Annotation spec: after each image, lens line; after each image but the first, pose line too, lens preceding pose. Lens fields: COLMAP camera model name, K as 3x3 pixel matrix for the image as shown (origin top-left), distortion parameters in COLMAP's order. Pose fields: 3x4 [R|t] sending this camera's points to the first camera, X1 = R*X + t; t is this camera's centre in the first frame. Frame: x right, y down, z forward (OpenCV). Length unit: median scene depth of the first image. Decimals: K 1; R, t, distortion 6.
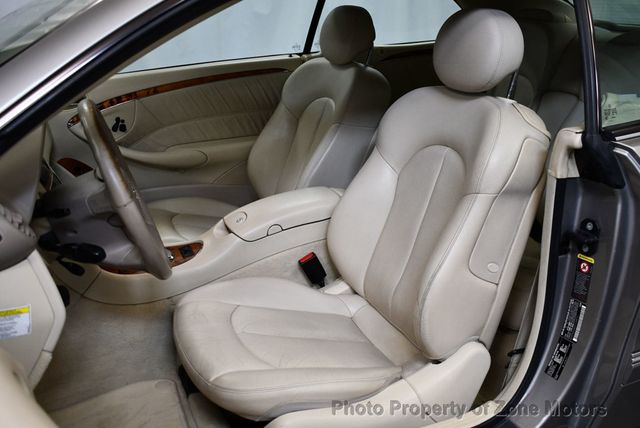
lens RADIAL K [[647.9, 0, 325.0], [0, 647.9, 214.8], [0, 0, 1]] dist [-0.087257, 0.000000]
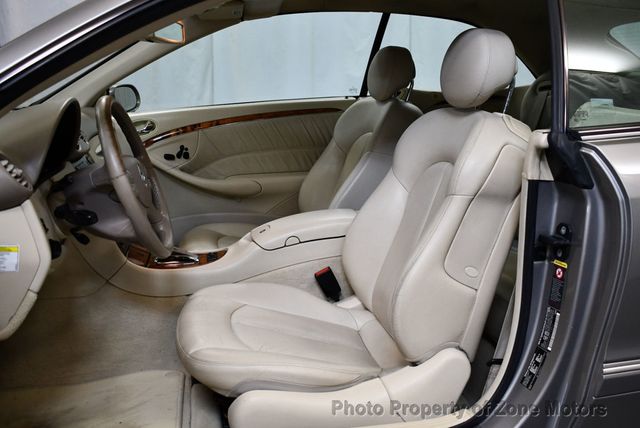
lens RADIAL K [[647.9, 0, 315.2], [0, 647.9, 210.5], [0, 0, 1]] dist [-0.087257, 0.000000]
pose [[0.978502, 0.049809, -0.200131, 0.184784], [-0.074551, 0.990205, -0.118055, 0.104984], [0.192291, 0.130437, 0.972631, -0.033426]]
